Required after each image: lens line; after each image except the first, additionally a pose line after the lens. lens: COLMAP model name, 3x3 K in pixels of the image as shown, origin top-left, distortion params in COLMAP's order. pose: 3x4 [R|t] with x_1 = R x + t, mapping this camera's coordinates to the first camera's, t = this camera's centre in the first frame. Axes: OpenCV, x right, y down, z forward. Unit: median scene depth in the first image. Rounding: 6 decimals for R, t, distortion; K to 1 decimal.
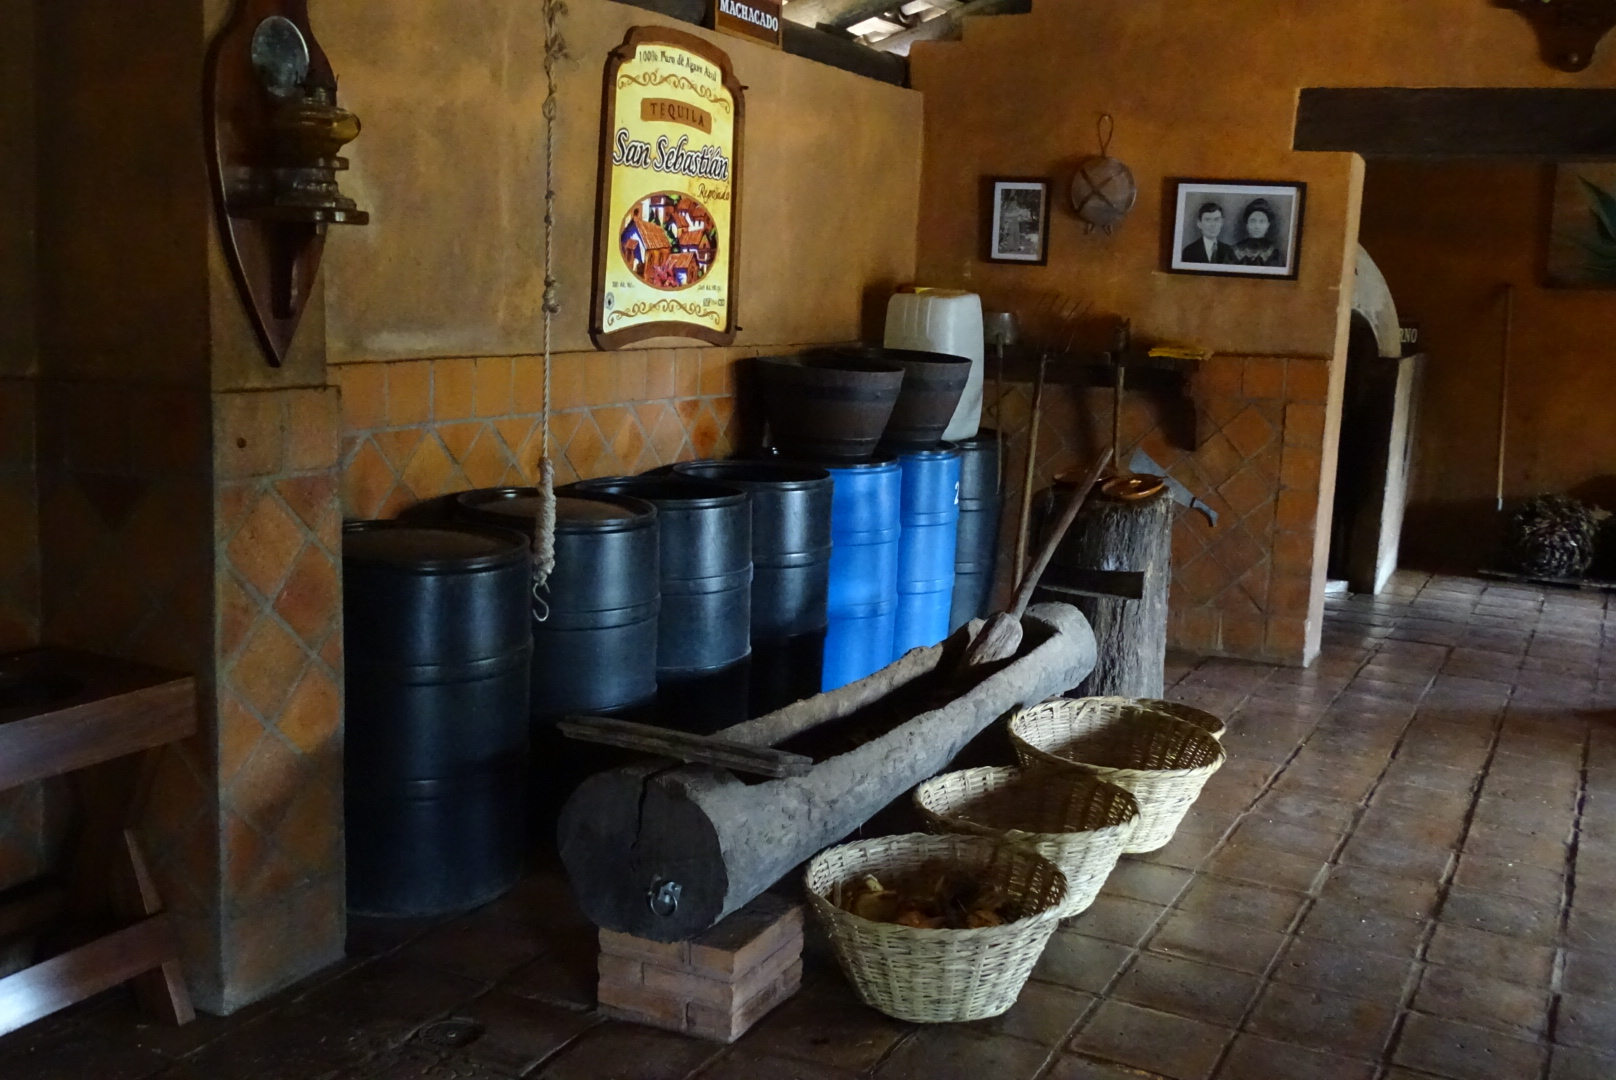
lens RADIAL K [[1627.6, 0, 806.6], [0, 1627.6, 542.3], [0, 0, 1]] dist [0.091716, 0.000000]
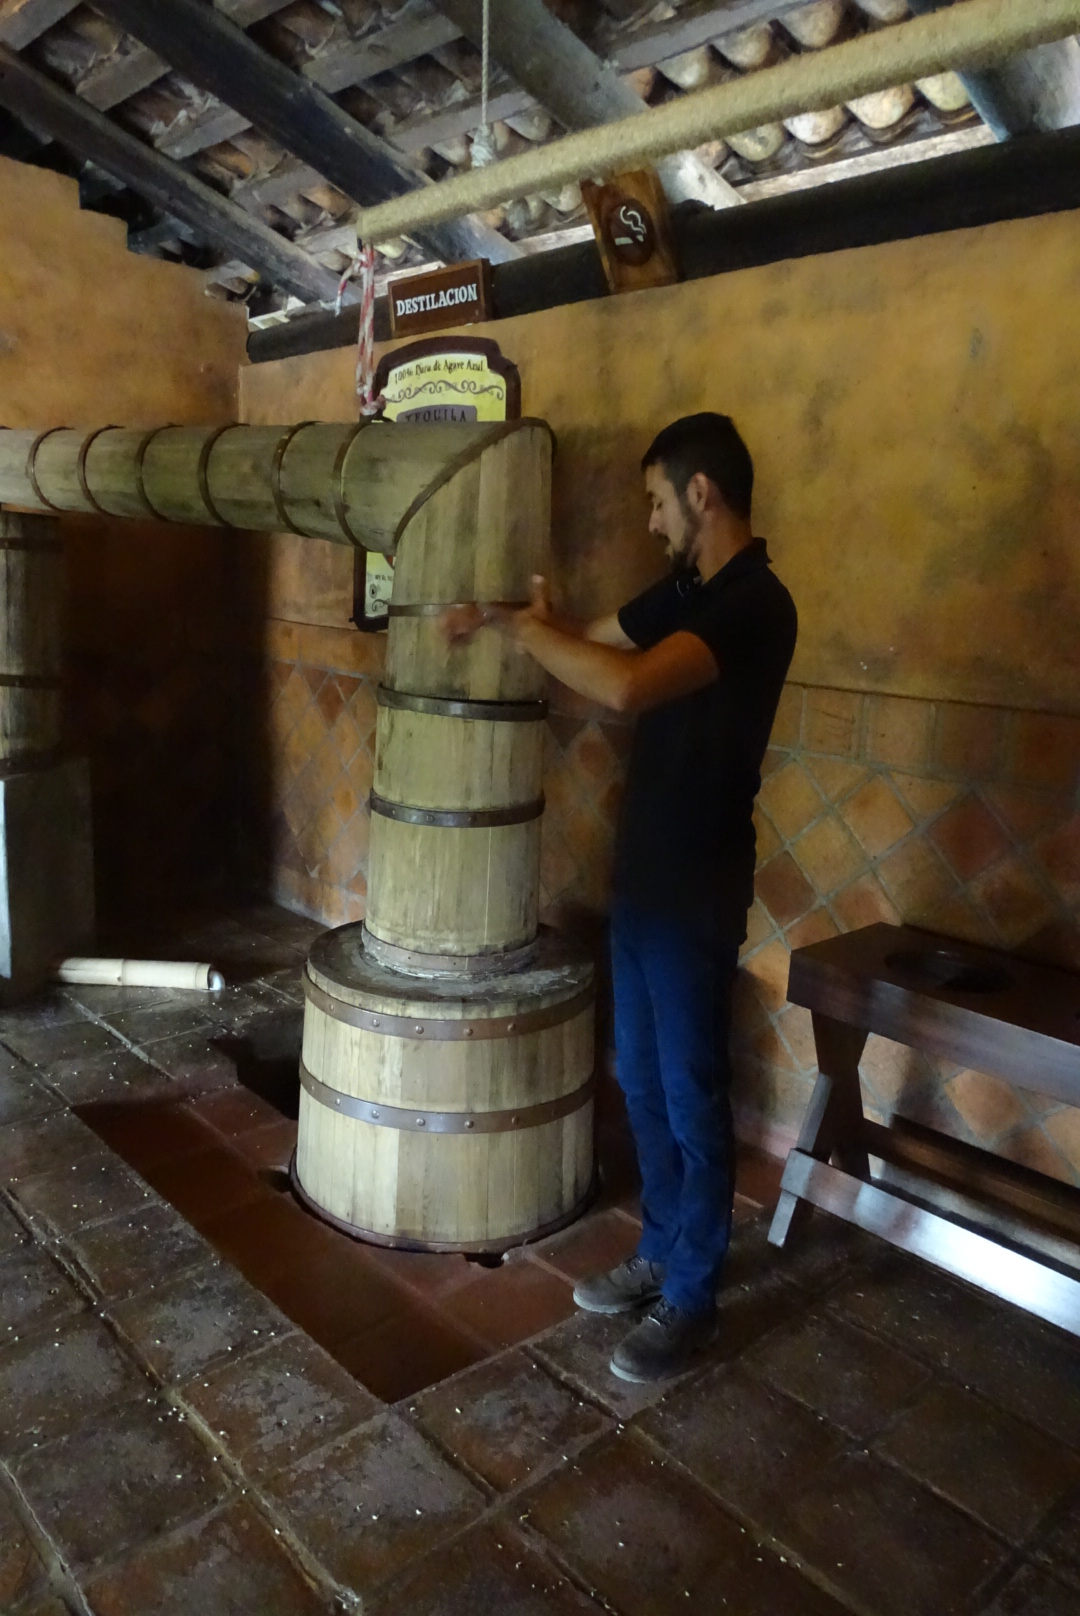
lens RADIAL K [[1188.3, 0, 540.9], [0, 1188.3, 806.2], [0, 0, 1]] dist [0.002834, -0.003090]
pose [[-0.371717, 0.115479, -0.921136, 0.620522], [-0.220719, 0.952788, 0.208516, -0.195907], [0.901726, 0.280821, -0.328679, 1.368136]]
